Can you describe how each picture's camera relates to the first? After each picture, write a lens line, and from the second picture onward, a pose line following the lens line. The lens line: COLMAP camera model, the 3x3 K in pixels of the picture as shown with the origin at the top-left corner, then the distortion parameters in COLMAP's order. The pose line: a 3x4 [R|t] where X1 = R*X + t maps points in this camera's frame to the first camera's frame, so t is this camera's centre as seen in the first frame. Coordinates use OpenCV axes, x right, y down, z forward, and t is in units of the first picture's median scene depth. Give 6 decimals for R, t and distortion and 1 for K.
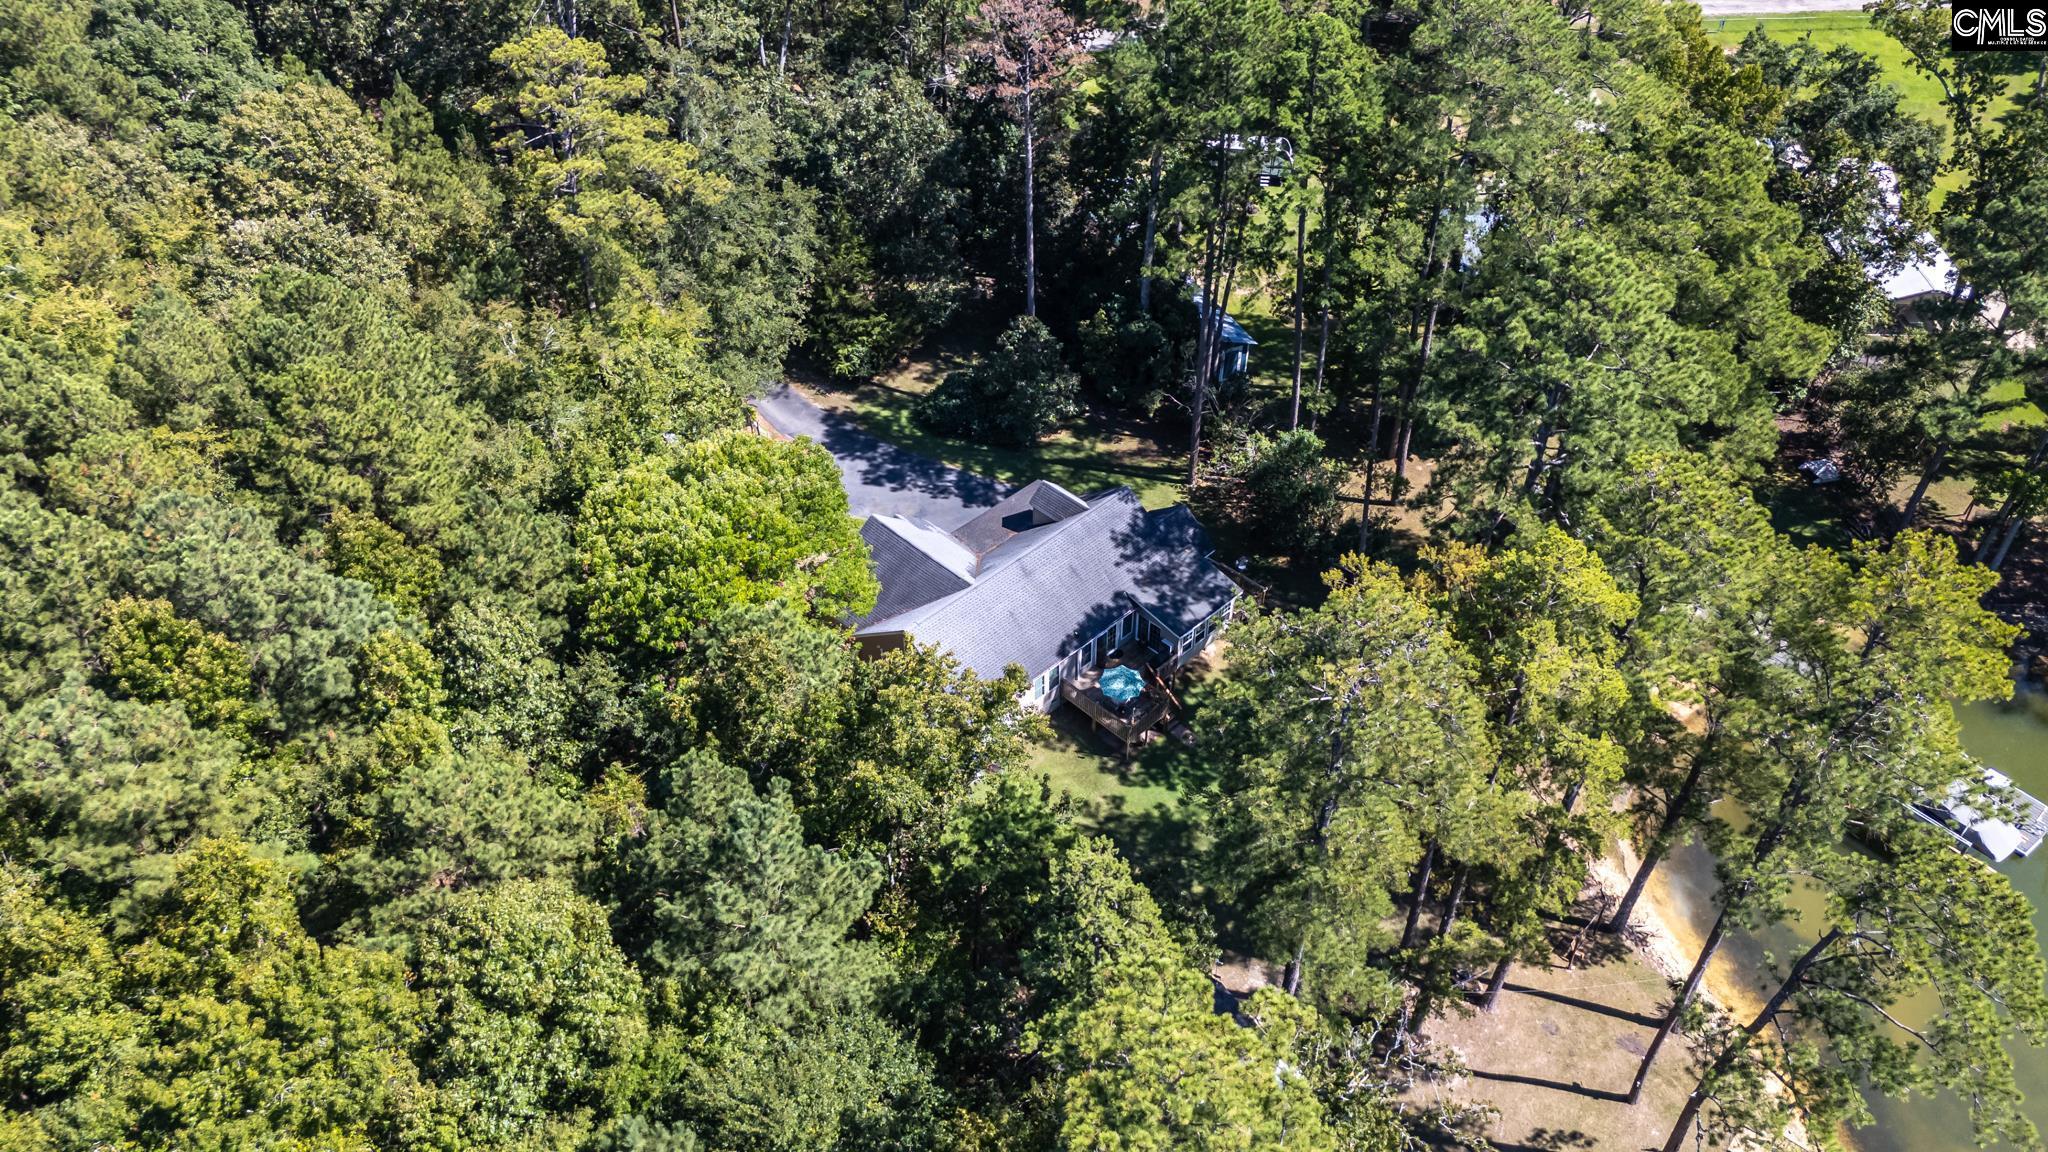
lens RADIAL K [[1511.4, 0, 1024.0], [0, 1511.4, 576.0], [0, 0, 1]] dist [0.088507, -0.095891]
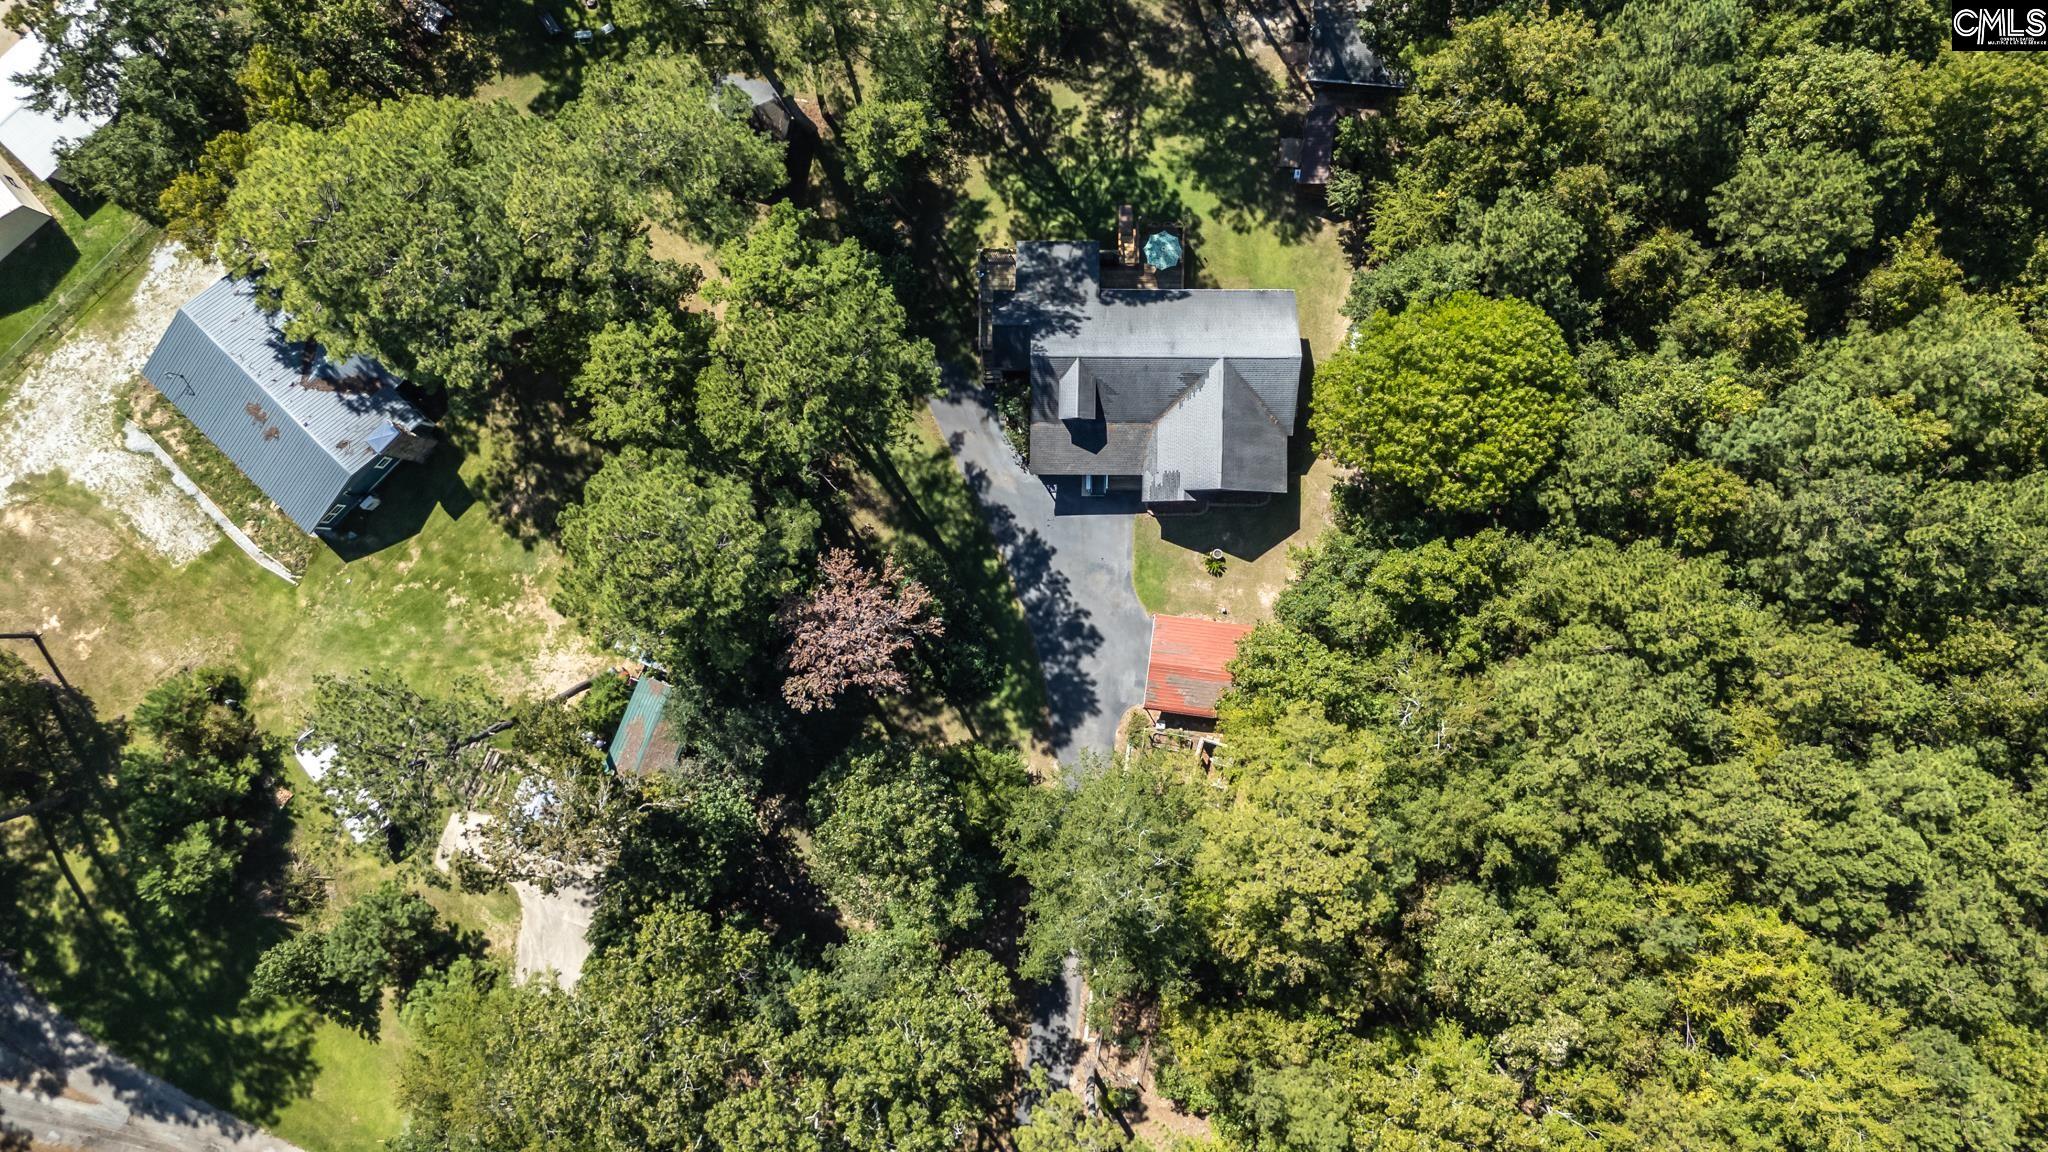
lens RADIAL K [[1511.4, 0, 1024.0], [0, 1511.4, 576.0], [0, 0, 1]] dist [0.088507, -0.095891]
pose [[-0.701271, -0.712048, 0.034747, -0.072131], [0.513743, -0.470973, 0.717114, -0.820909], [-0.494254, 0.520742, 0.696089, 0.273334]]
